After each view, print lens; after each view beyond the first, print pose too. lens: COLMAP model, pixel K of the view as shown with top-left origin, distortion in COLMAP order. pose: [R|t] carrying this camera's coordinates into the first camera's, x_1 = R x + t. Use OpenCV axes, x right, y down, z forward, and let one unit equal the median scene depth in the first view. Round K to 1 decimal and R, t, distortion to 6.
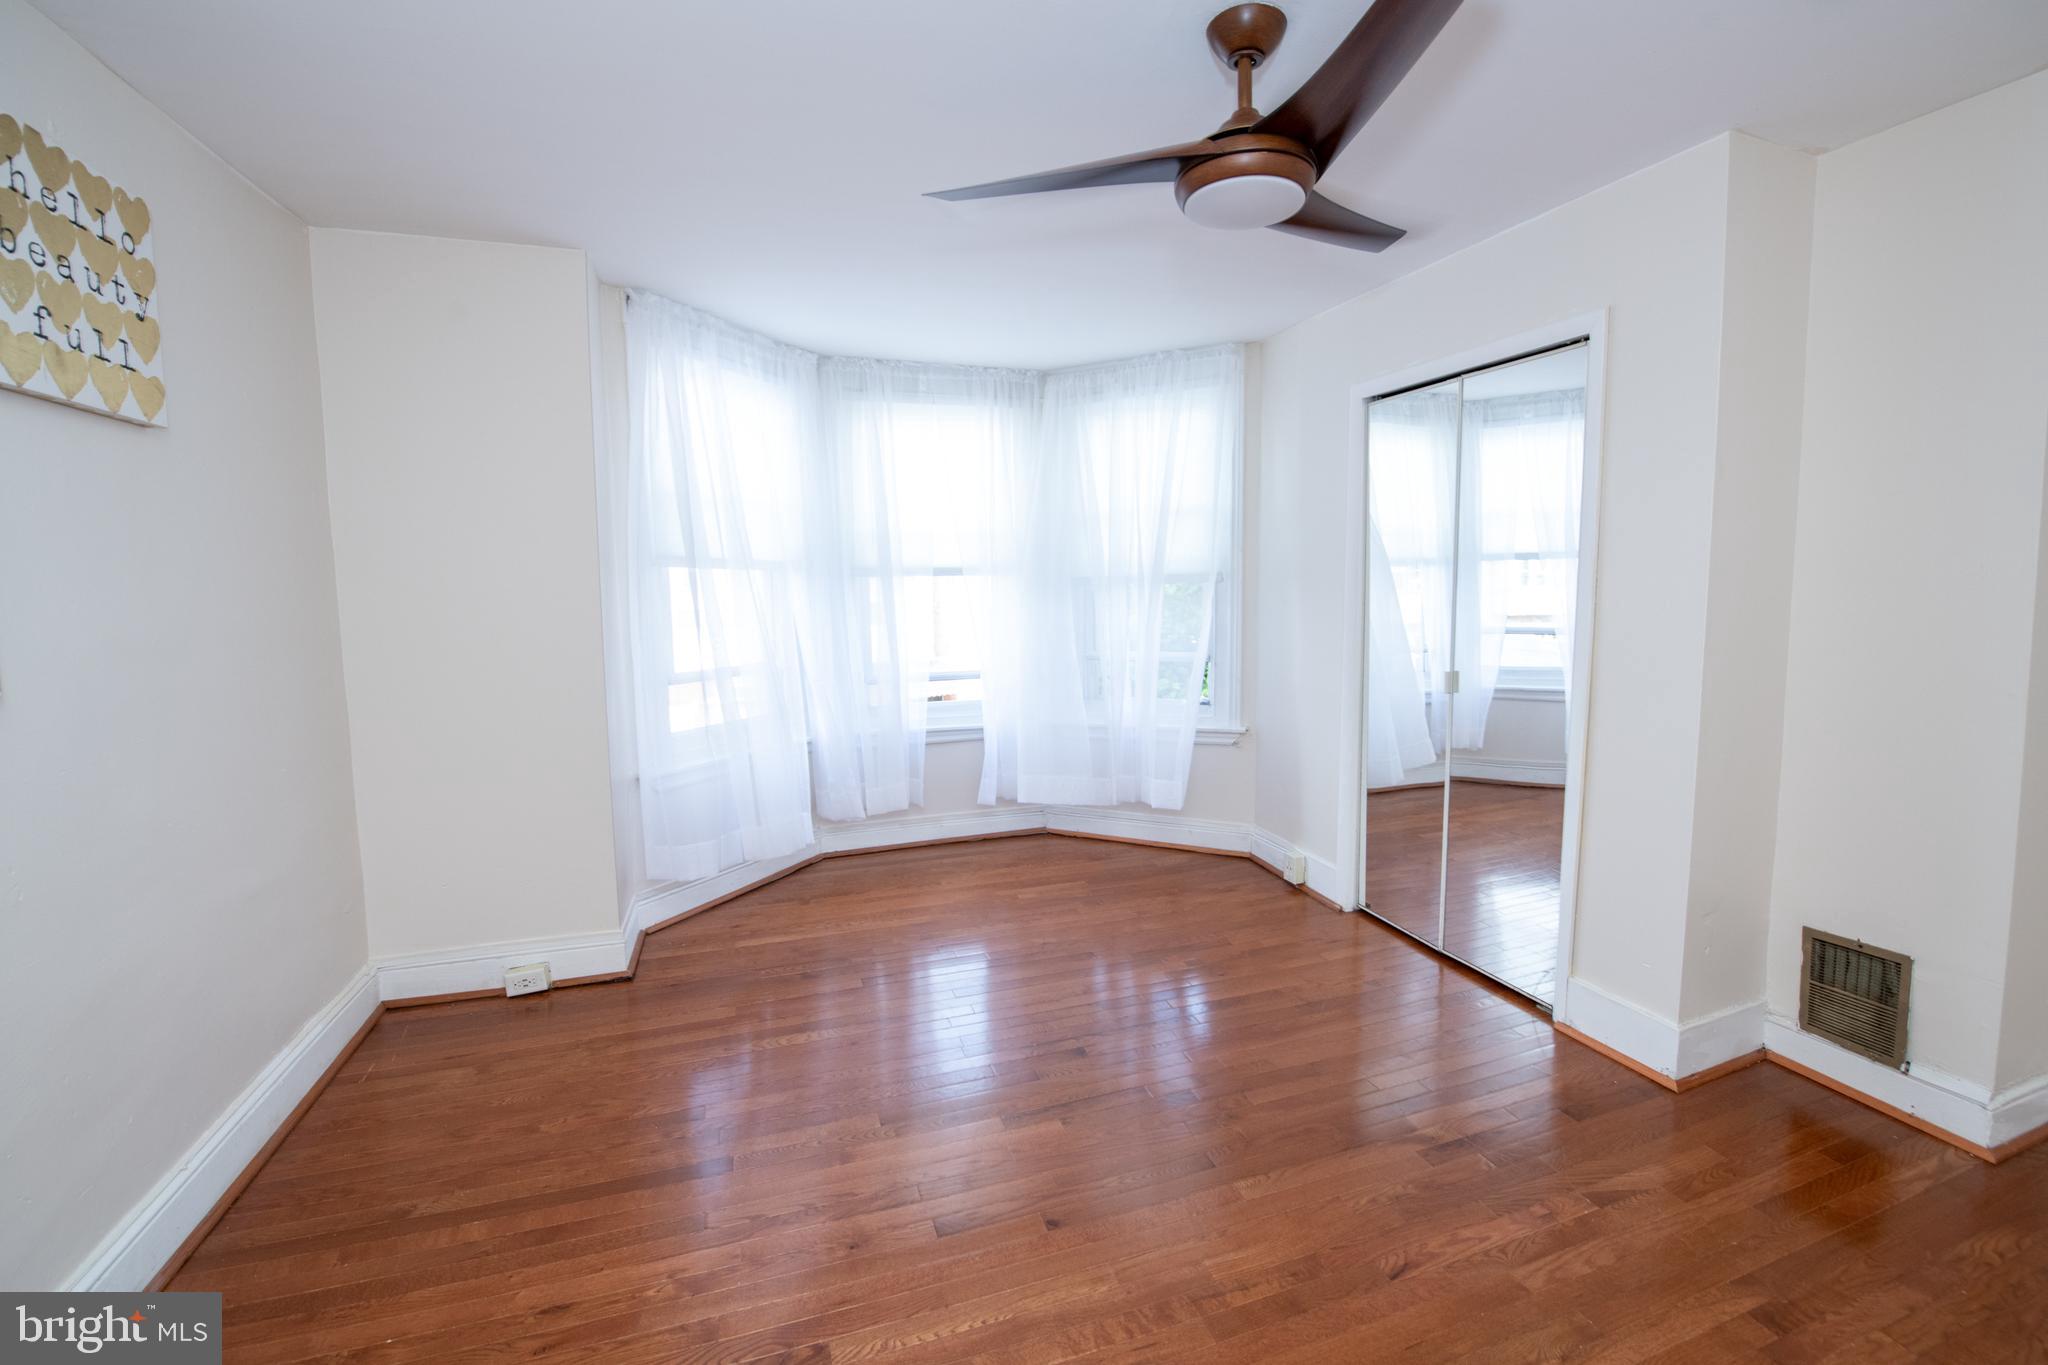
lens RADIAL K [[856.1, 0, 1032.9], [0, 856.1, 671.5], [0, 0, 1]] dist [-0.003133, -0.010181]
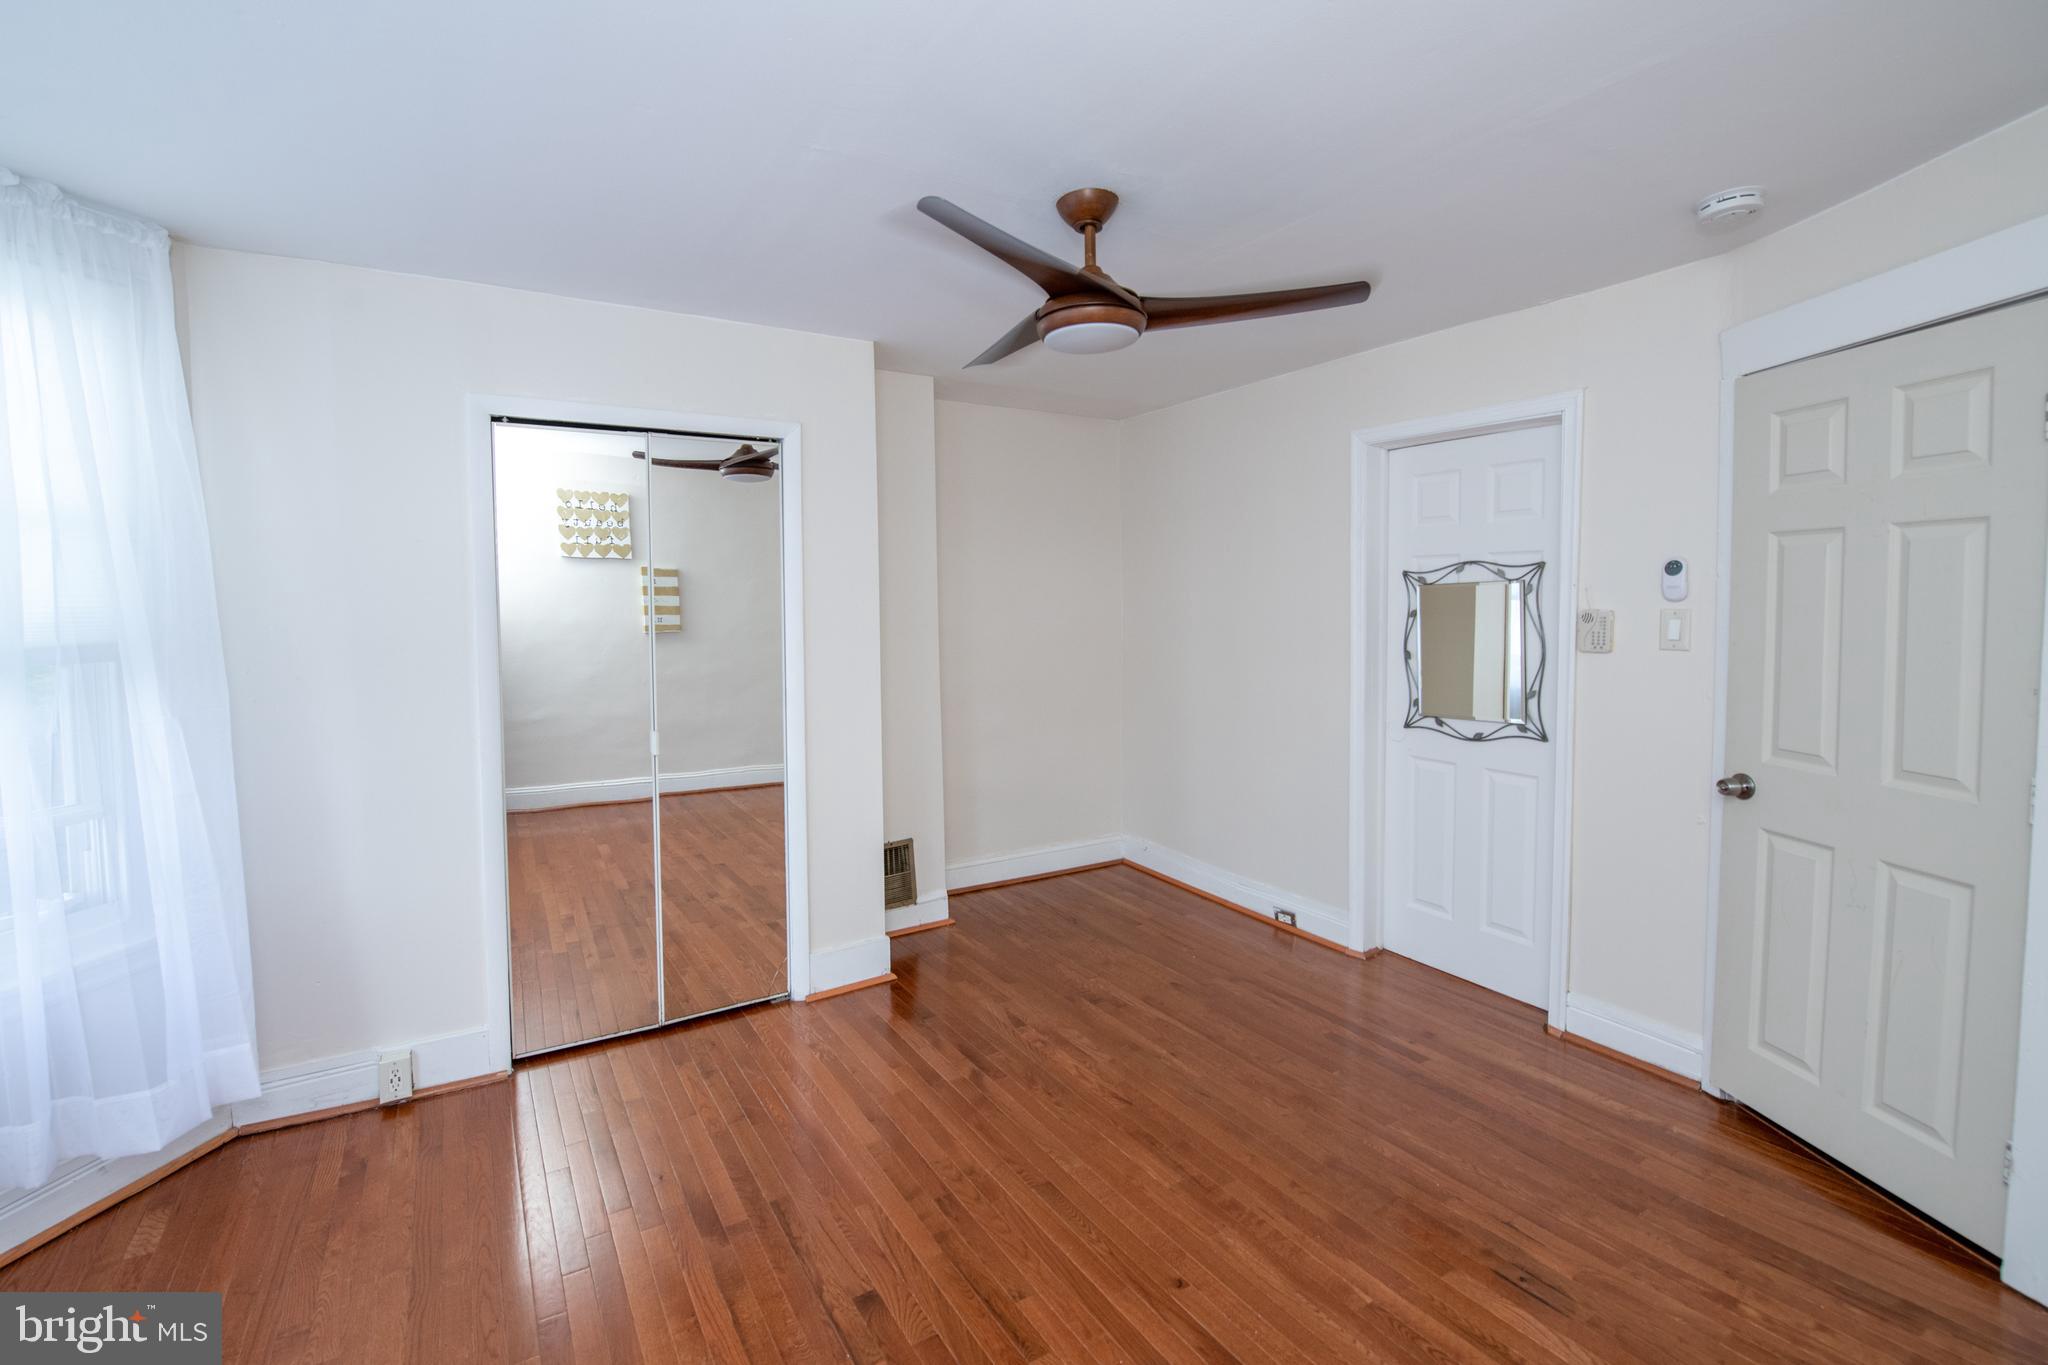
lens RADIAL K [[888.8, 0, 983.7], [0, 888.8, 646.3], [0, 0, 1]] dist [-0.019845, -0.000173]
pose [[-0.208305, -0.035957, 0.977403, -0.535157], [0.120465, 0.990772, 0.062123, -0.105480], [-0.970617, 0.130684, -0.202051, 0.789735]]
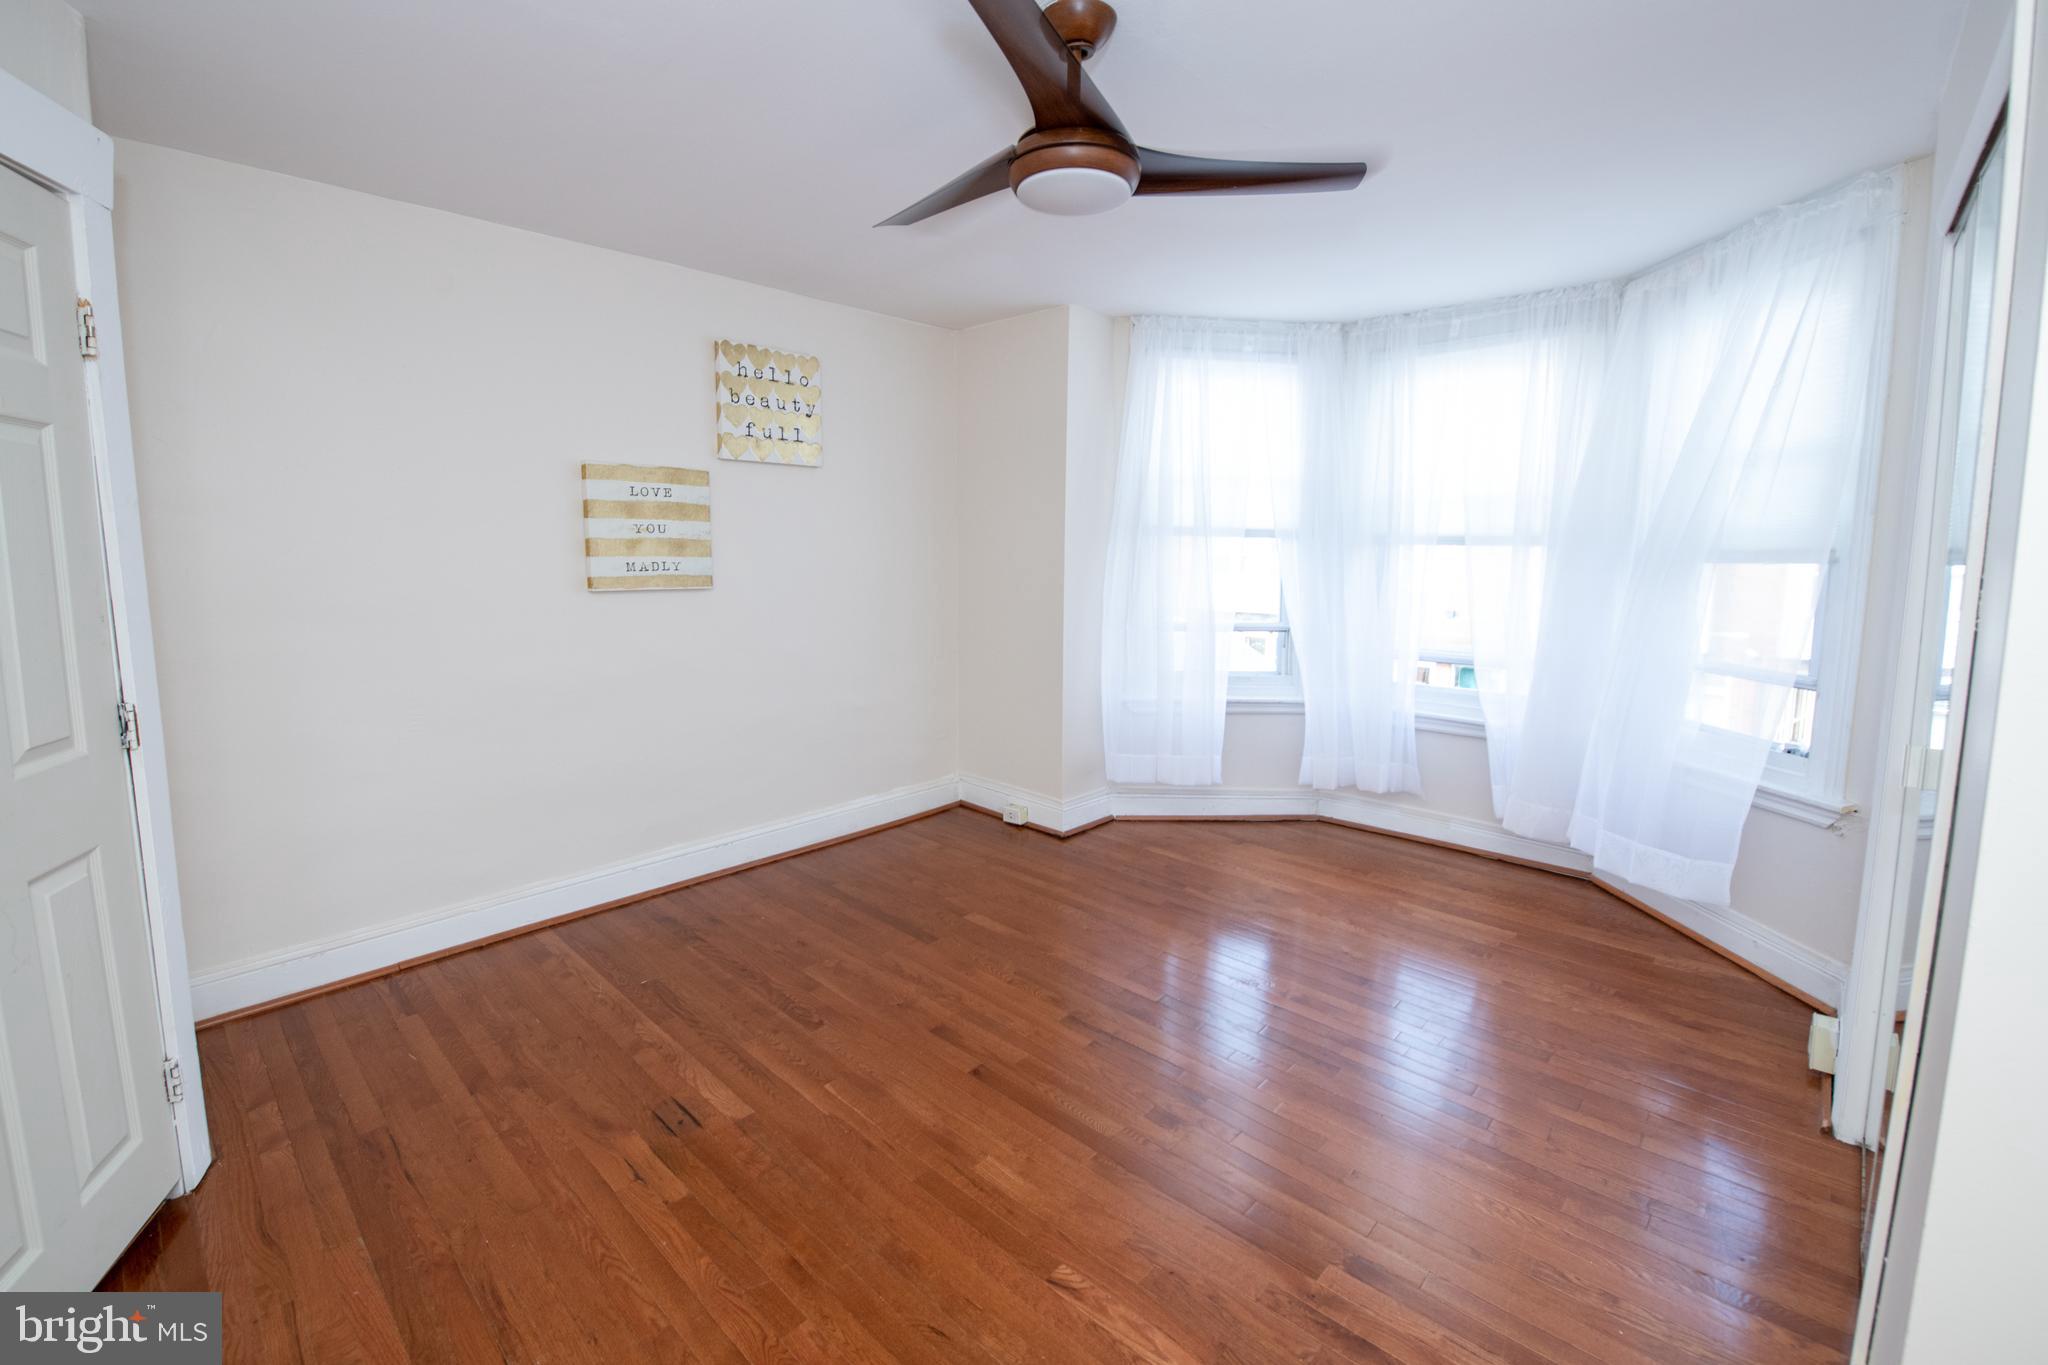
lens RADIAL K [[879.5, 0, 1028.7], [0, 879.5, 645.9], [0, 0, 1]] dist [-0.019066, -0.000935]
pose [[0.470119, 0.116234, -0.874916, 0.649922], [-0.104777, 0.991630, 0.075440, -0.040529], [0.876362, 0.056205, 0.478363, 0.253406]]
